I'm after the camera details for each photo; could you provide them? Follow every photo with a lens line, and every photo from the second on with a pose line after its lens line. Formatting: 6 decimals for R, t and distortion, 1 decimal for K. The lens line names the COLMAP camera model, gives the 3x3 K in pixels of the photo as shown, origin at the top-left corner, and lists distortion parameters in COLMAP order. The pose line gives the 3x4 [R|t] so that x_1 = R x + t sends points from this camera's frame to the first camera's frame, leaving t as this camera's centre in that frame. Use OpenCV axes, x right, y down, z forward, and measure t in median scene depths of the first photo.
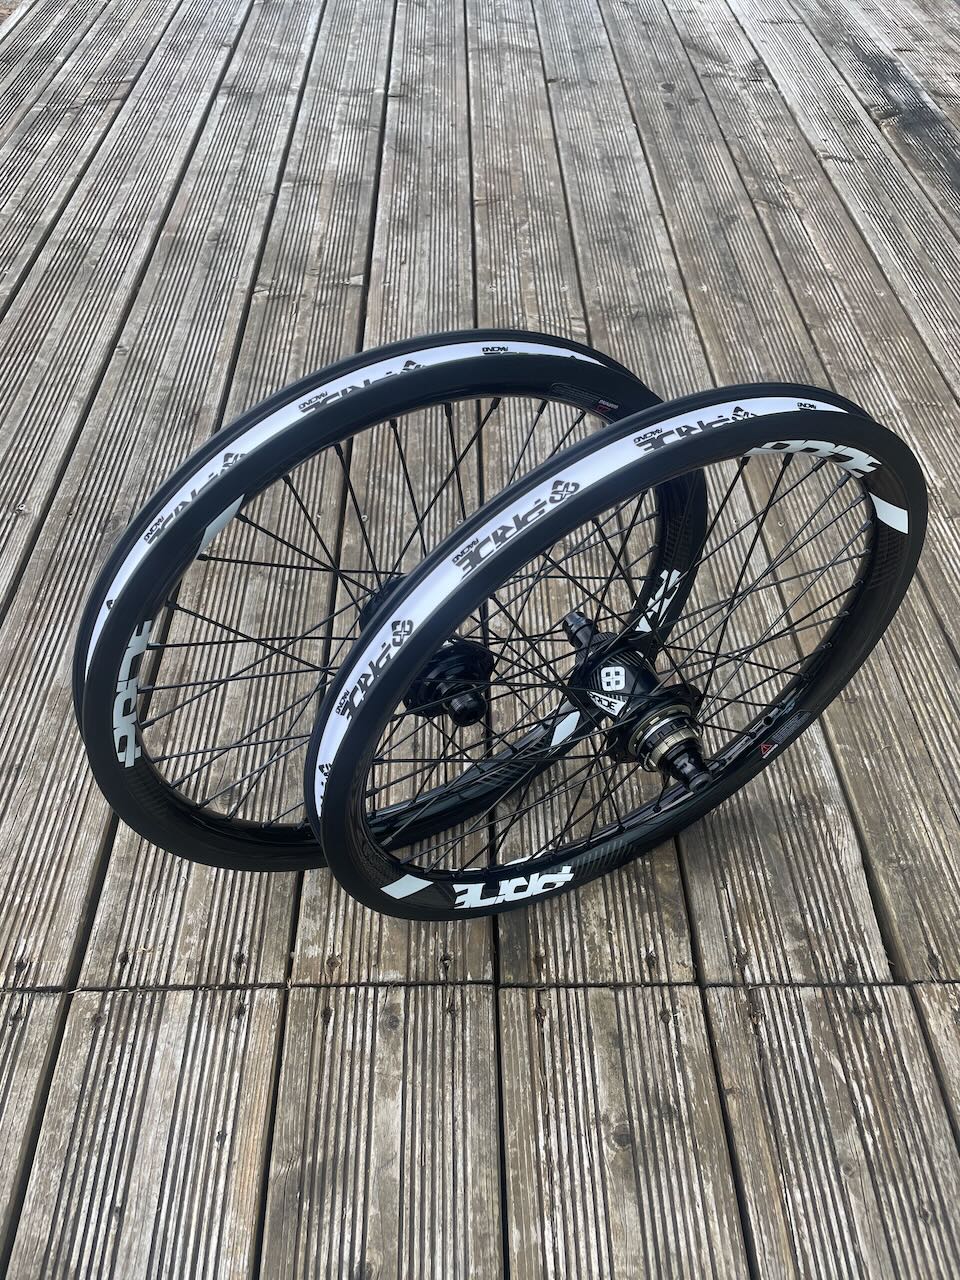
lens RADIAL K [[976.2, 0, 459.0], [0, 976.2, 637.6], [0, 0, 1]] dist [0.056995, -0.097962]
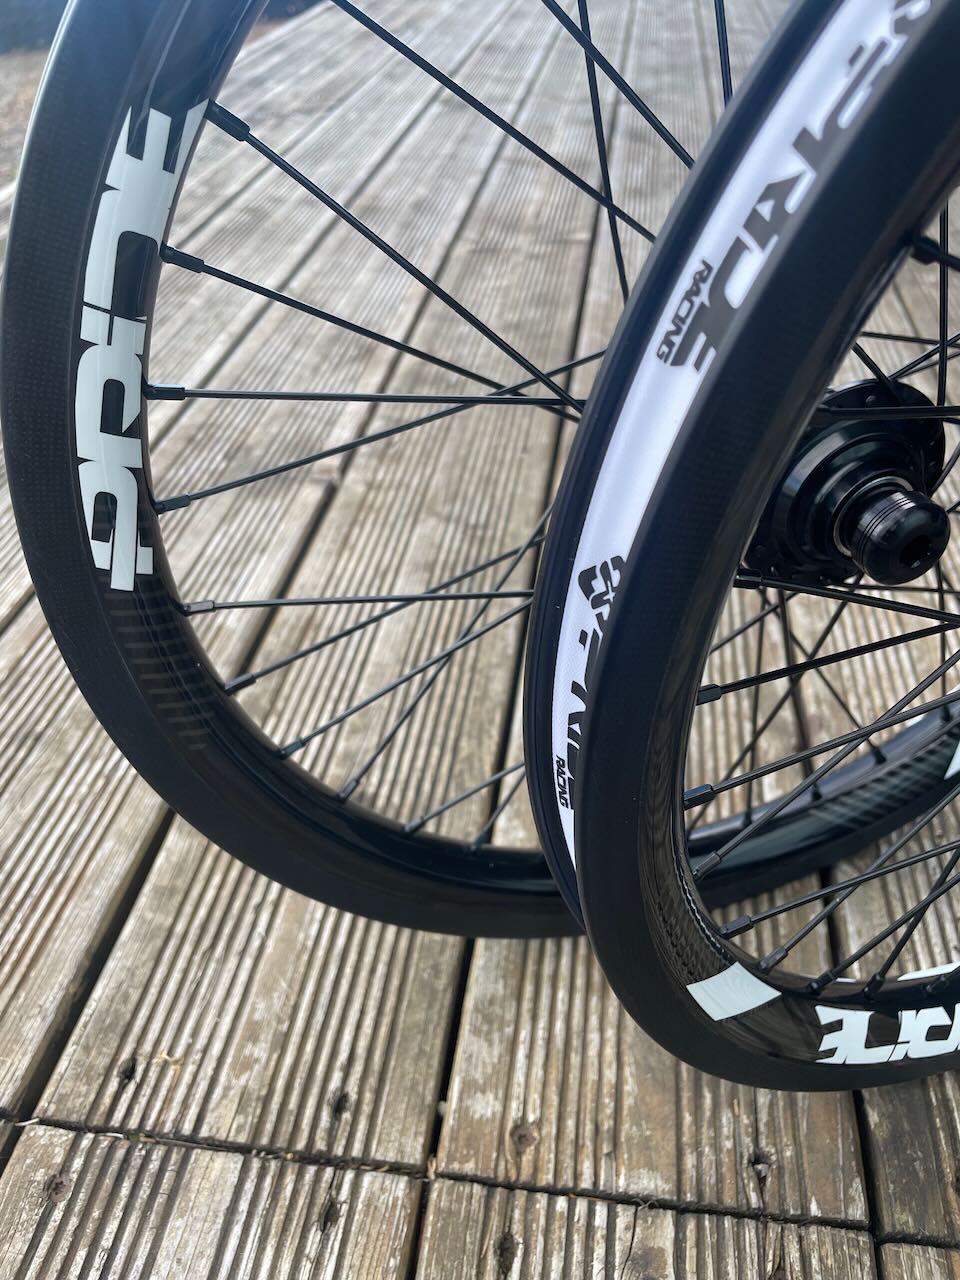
lens RADIAL K [[976.2, 0, 470.5], [0, 976.2, 635.1], [0, 0, 1]] dist [0.056995, -0.097962]
pose [[0.985895, 0.059058, -0.156602, -0.093384], [-0.082210, 0.985899, -0.145753, 0.161197], [0.145786, 0.156571, 0.976848, 0.485432]]
